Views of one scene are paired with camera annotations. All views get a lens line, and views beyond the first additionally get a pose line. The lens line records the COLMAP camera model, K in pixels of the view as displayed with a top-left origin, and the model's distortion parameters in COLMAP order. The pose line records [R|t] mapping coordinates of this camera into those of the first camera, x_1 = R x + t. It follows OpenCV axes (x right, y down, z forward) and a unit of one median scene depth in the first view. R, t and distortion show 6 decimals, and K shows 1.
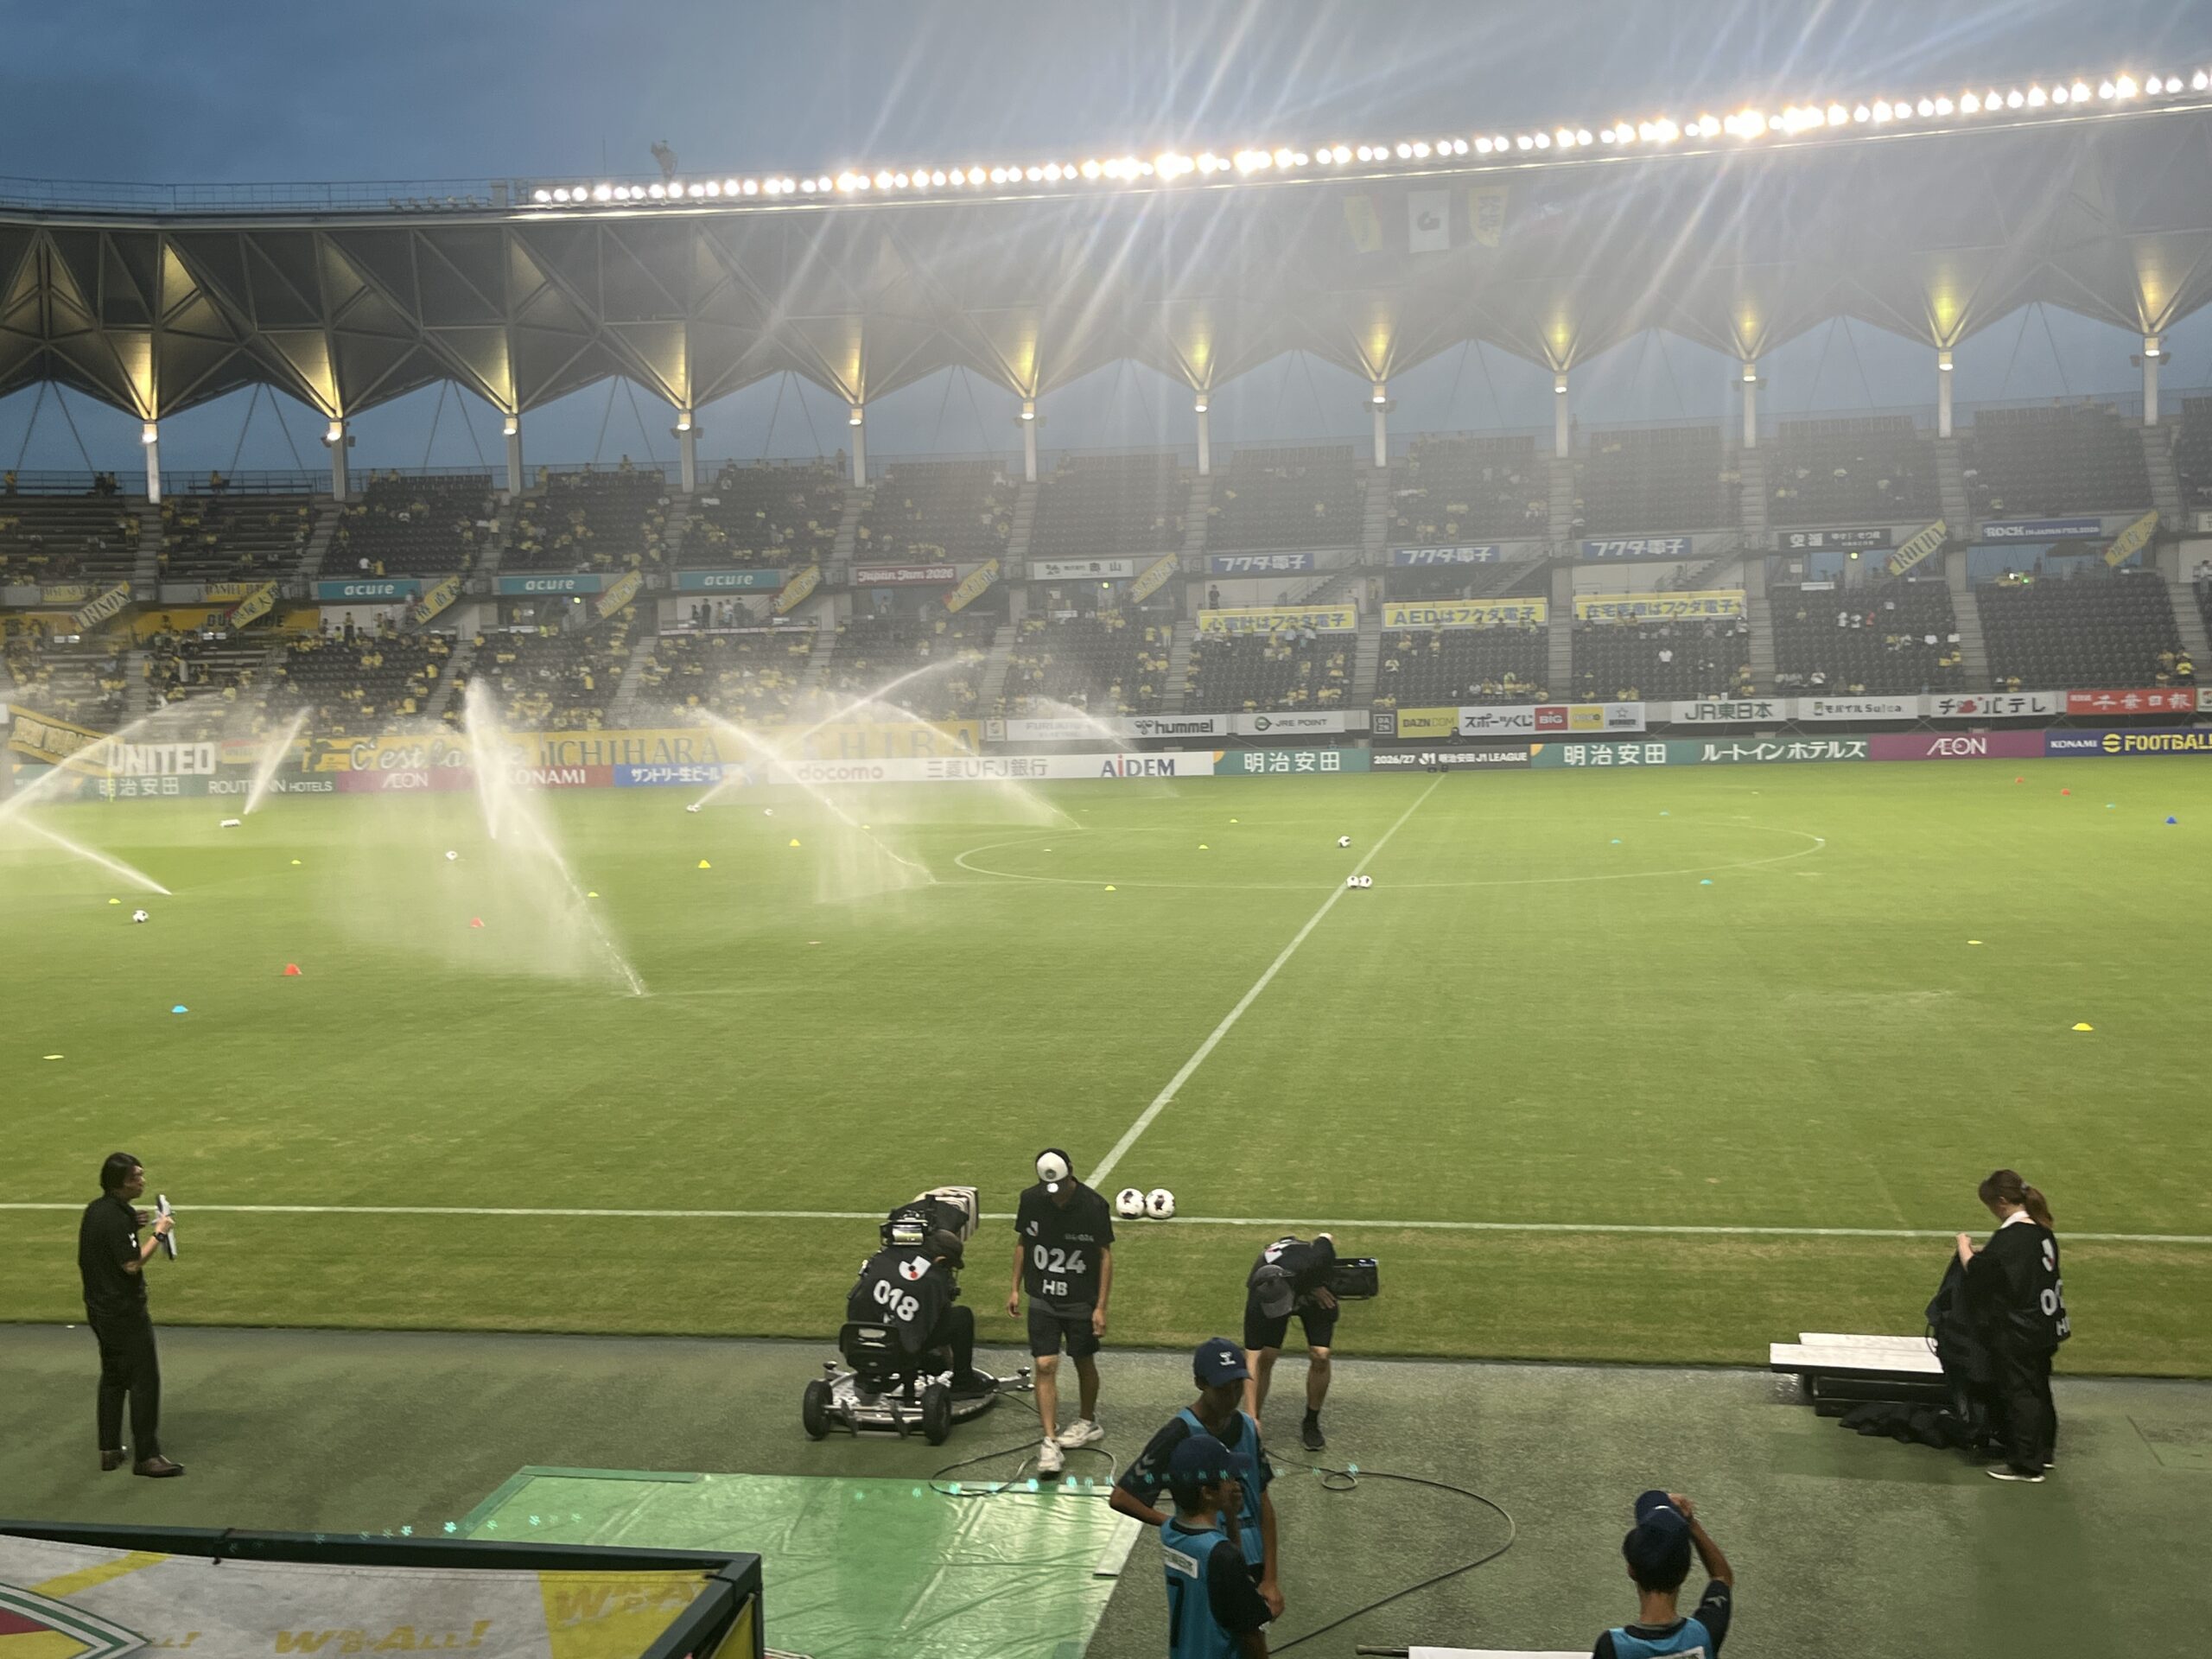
lens RADIAL K [[2346.2, 0, 1107.2], [0, 2346.2, 820.4], [0, 0, 1]] dist [0.044925, 0.000000]
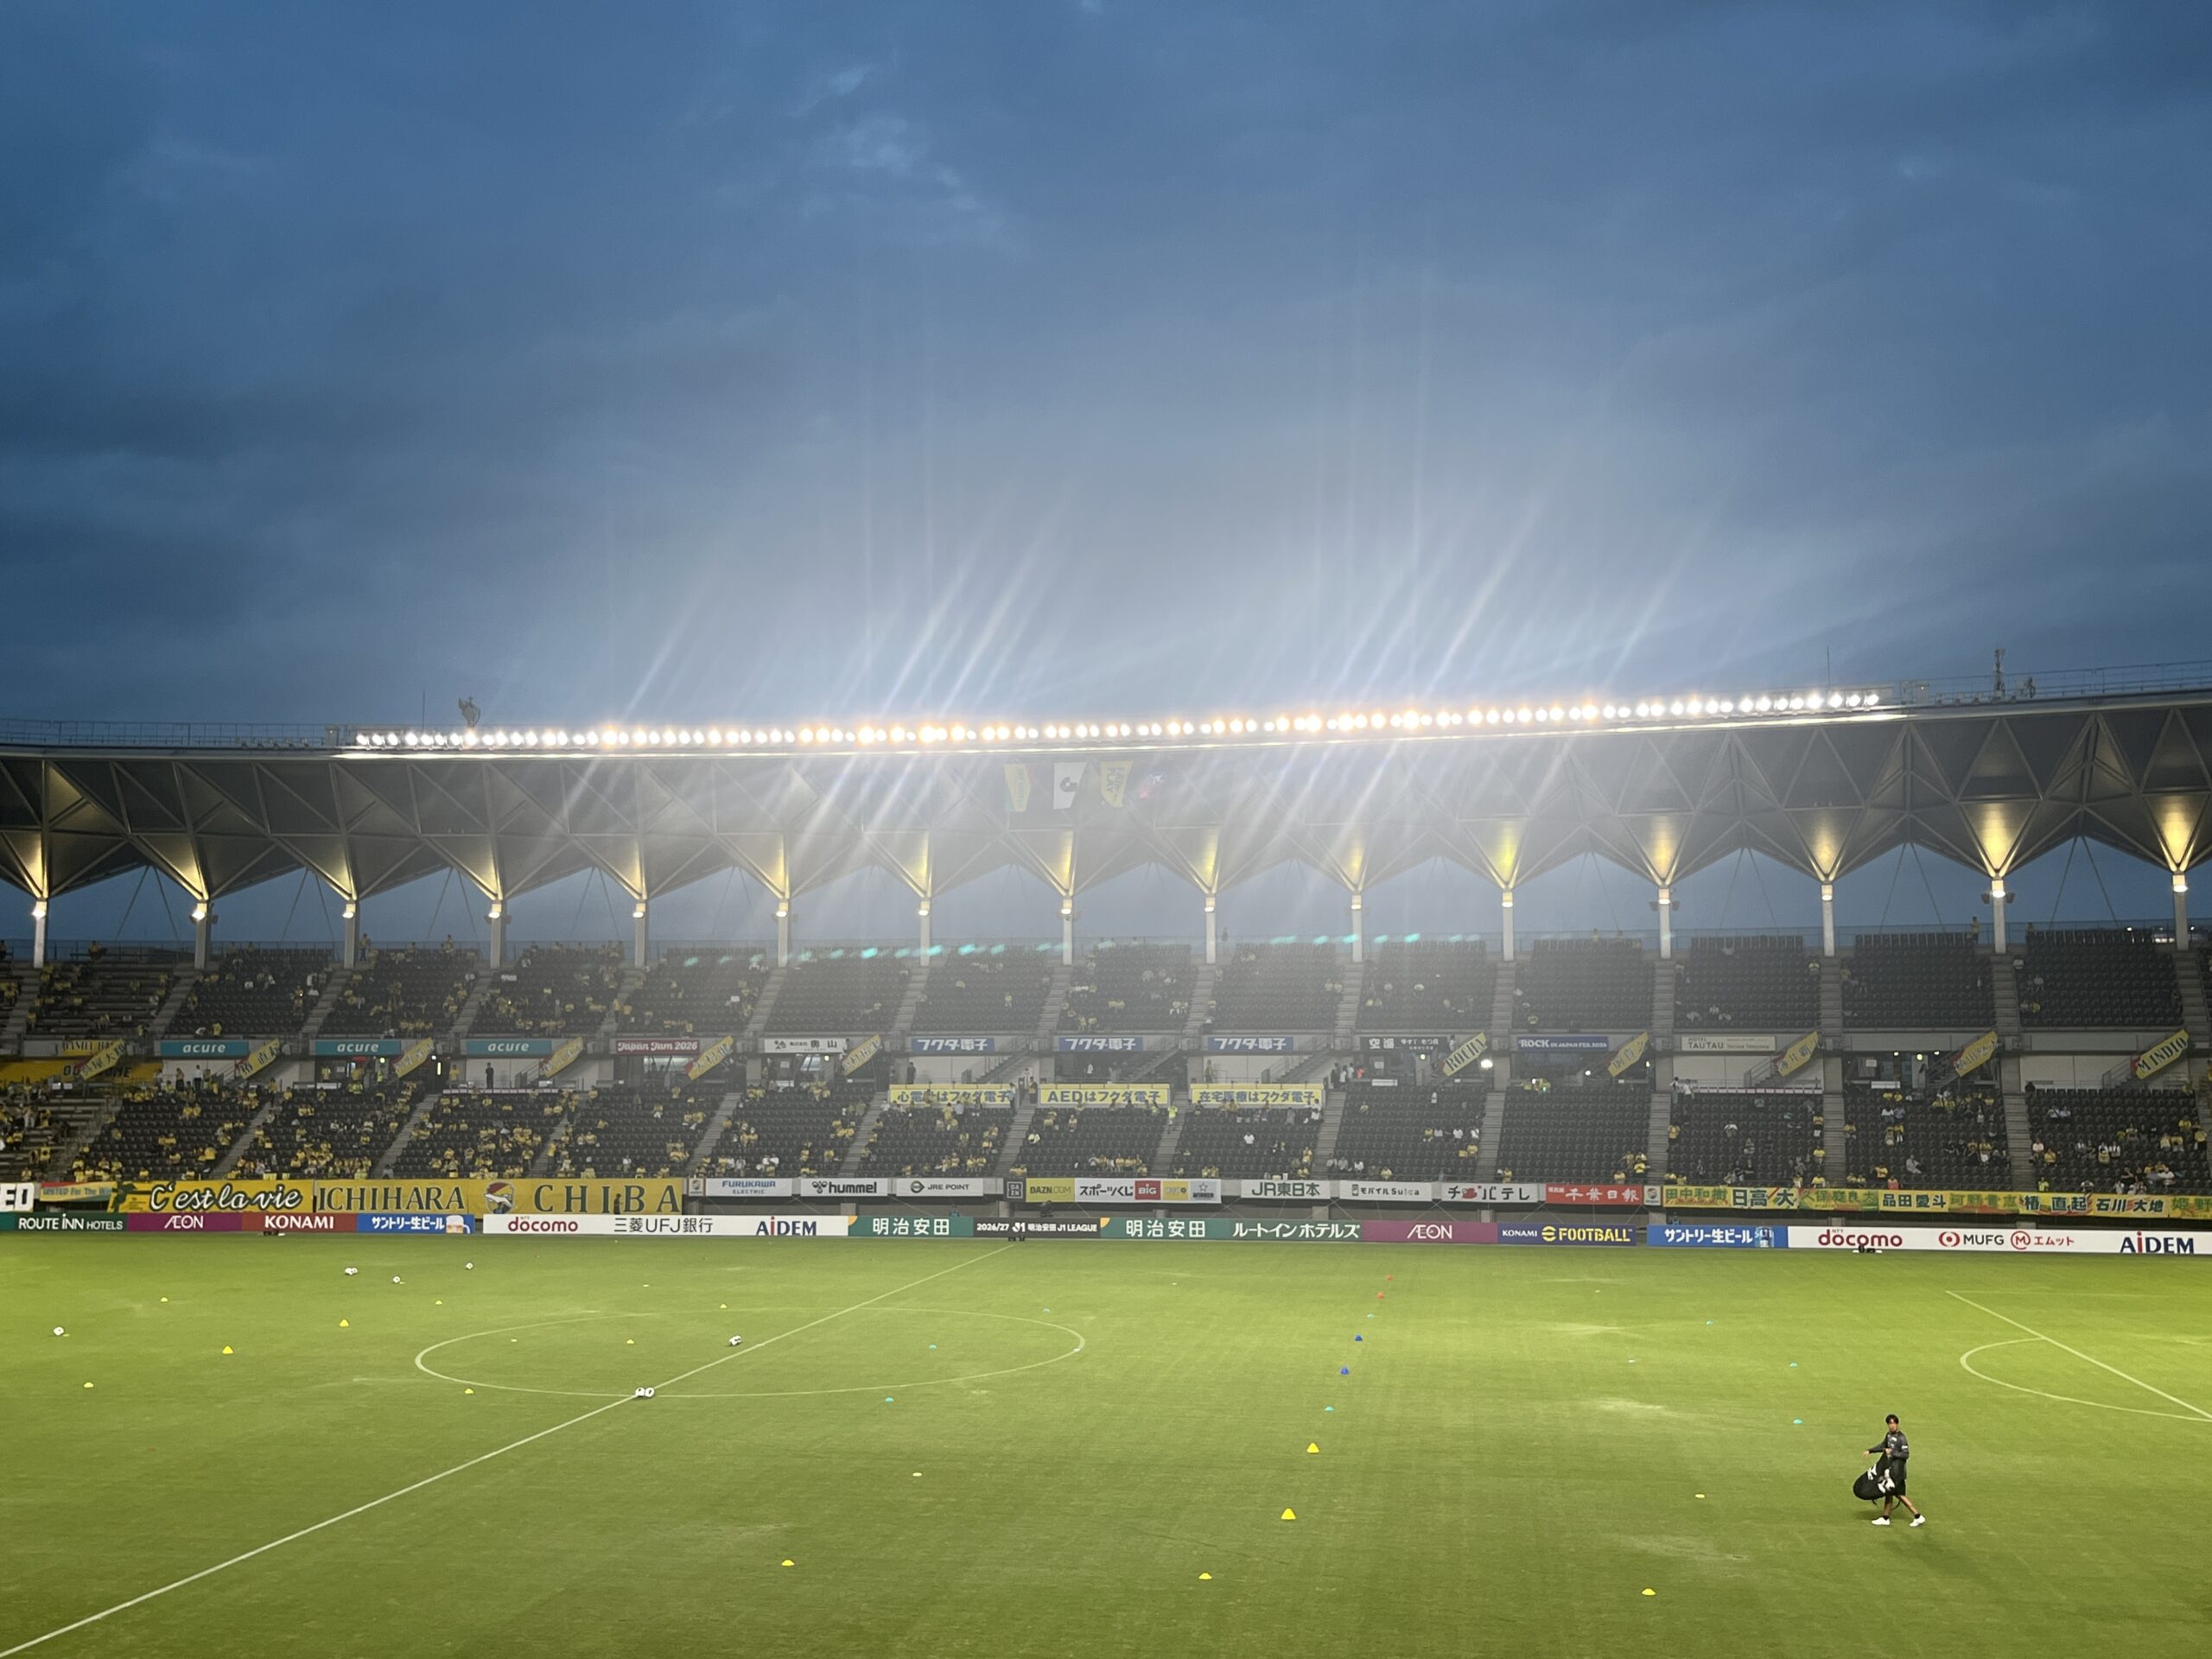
lens RADIAL K [[2109.0, 0, 1137.7], [0, 2109.0, 842.6], [0, 0, 1]] dist [0.045335, 0.000000]
pose [[0.999079, 0.030873, 0.029810, 0.135311], [-0.025464, 0.985581, -0.167275, -0.035189], [-0.034544, 0.166362, 0.985460, -0.104027]]
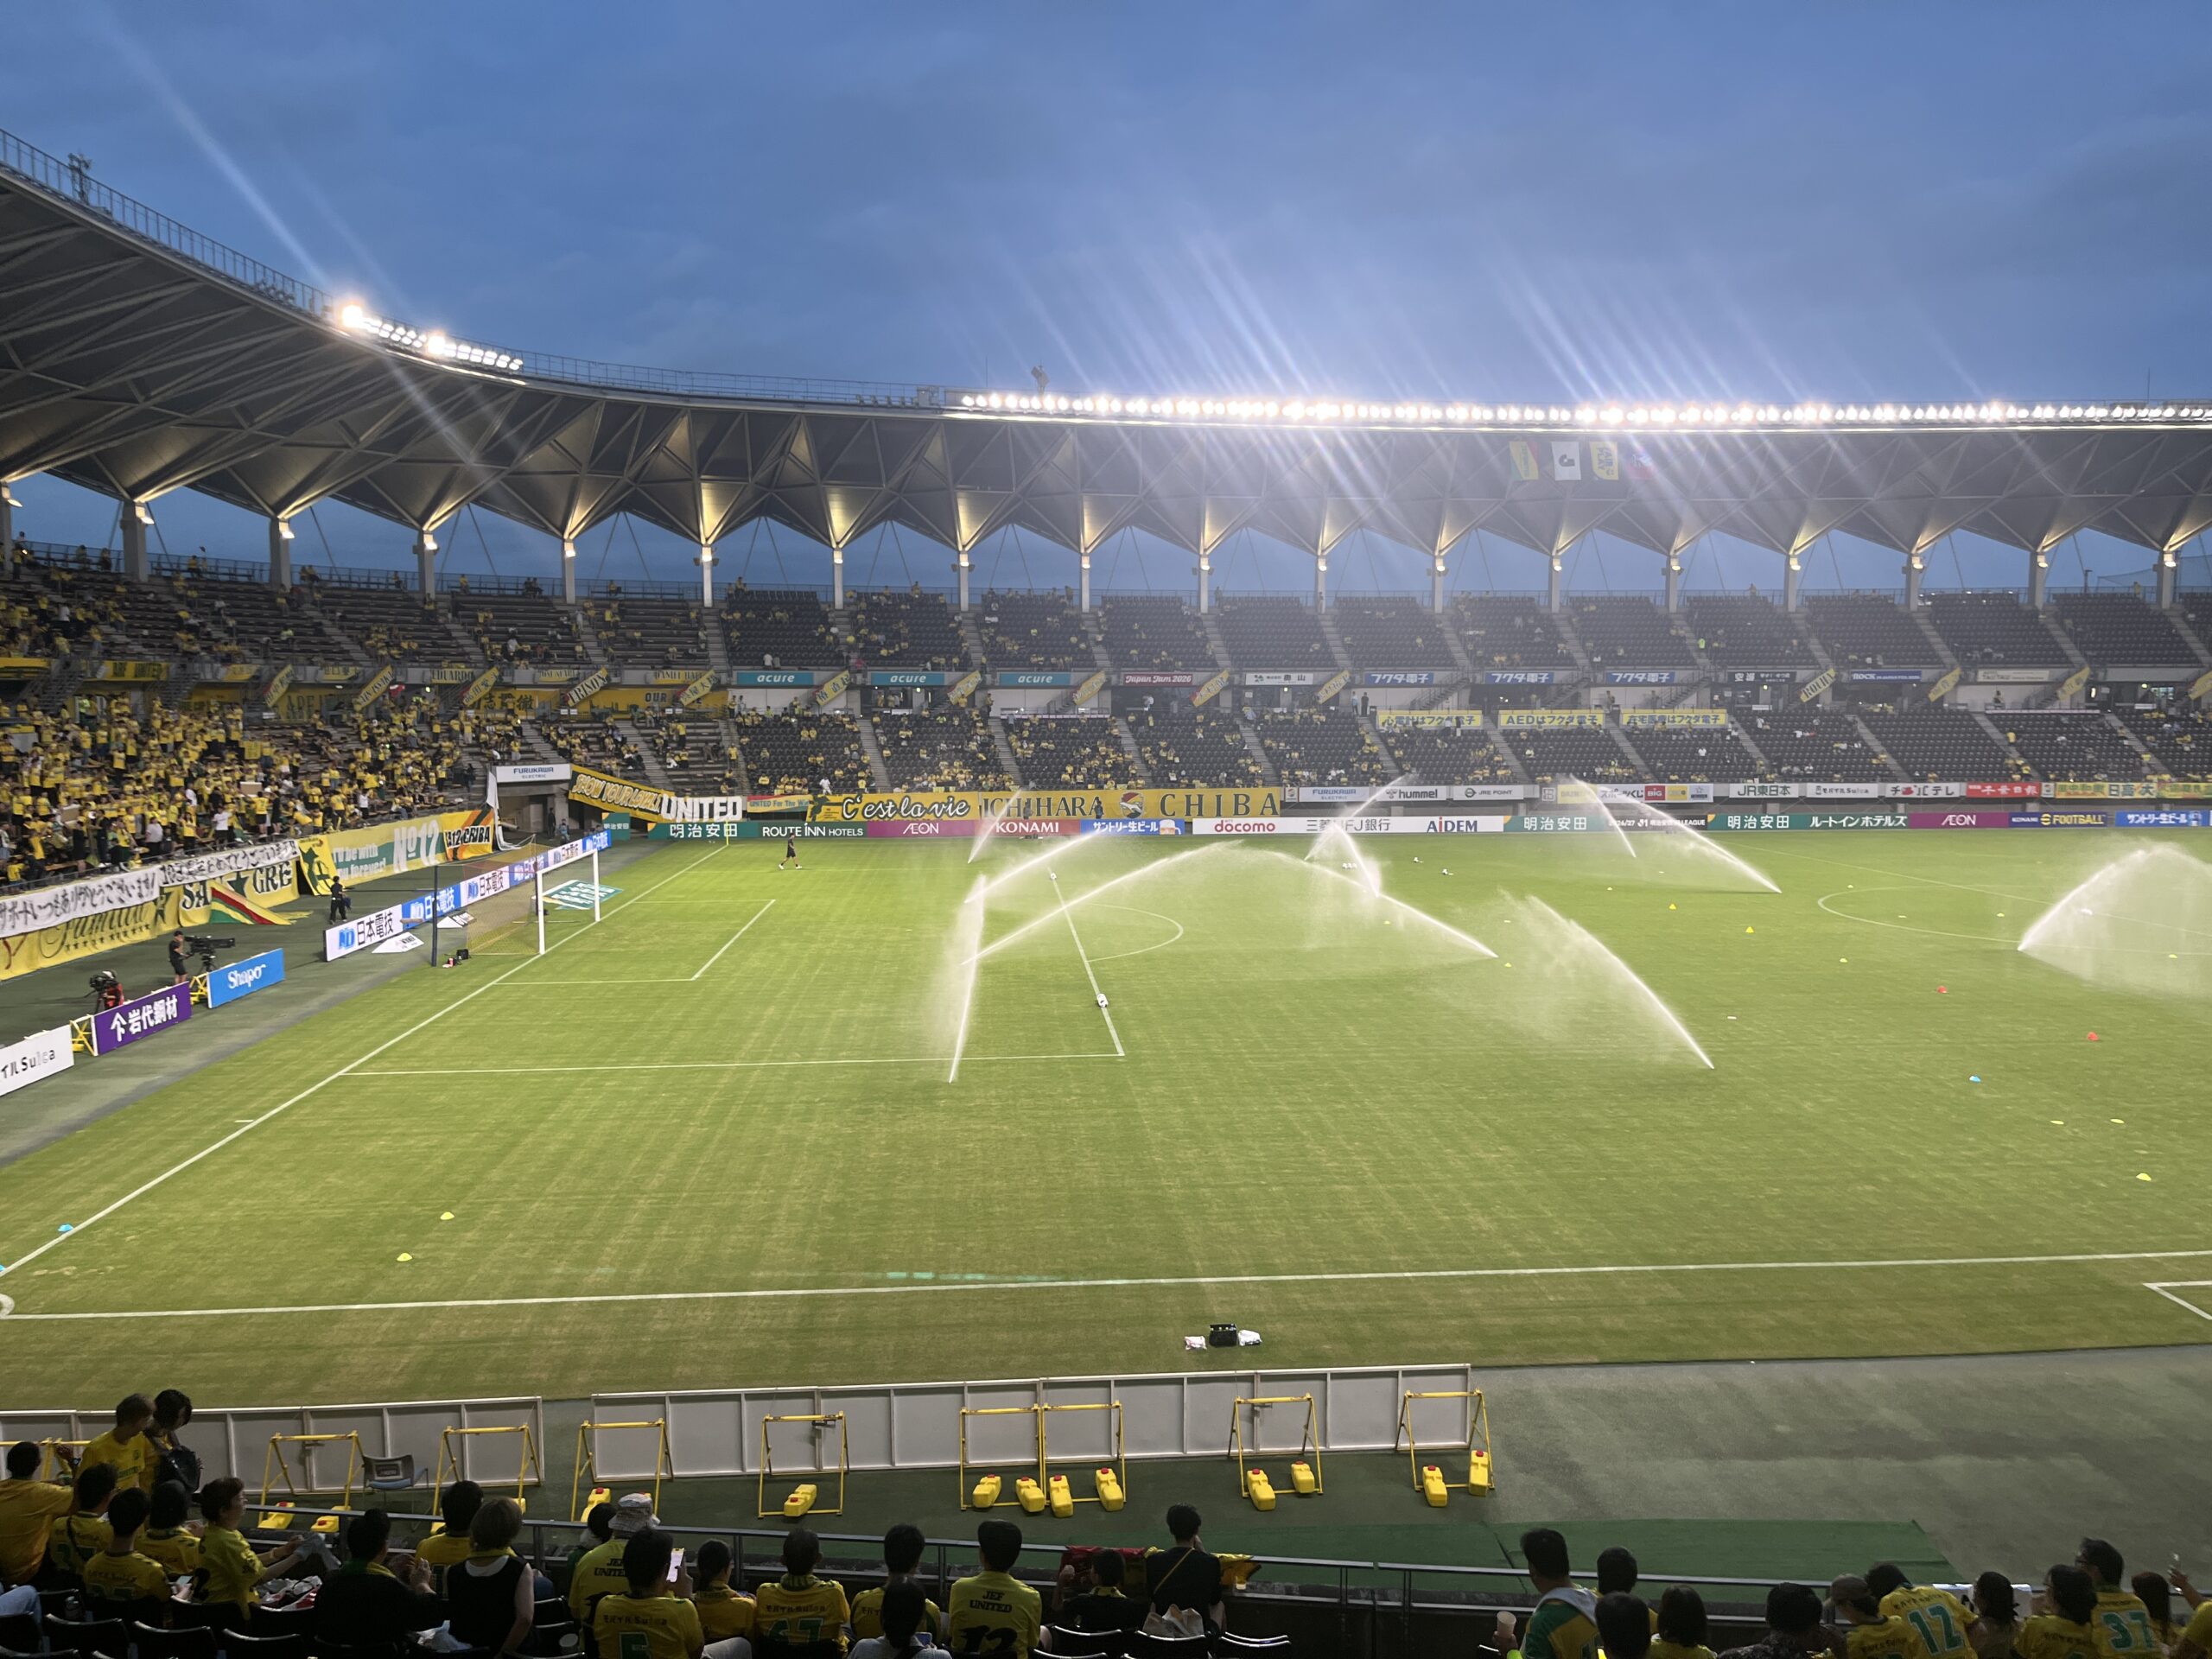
lens RADIAL K [[1677.7, 0, 1101.4], [0, 1677.7, 850.3], [0, 0, 1]] dist [0.050677, -0.060613]
pose [[0.965606, 0.003443, 0.259987, -0.418203], [-0.009916, 0.999673, 0.023589, -0.026213], [-0.259820, -0.025356, 0.965324, 0.022958]]
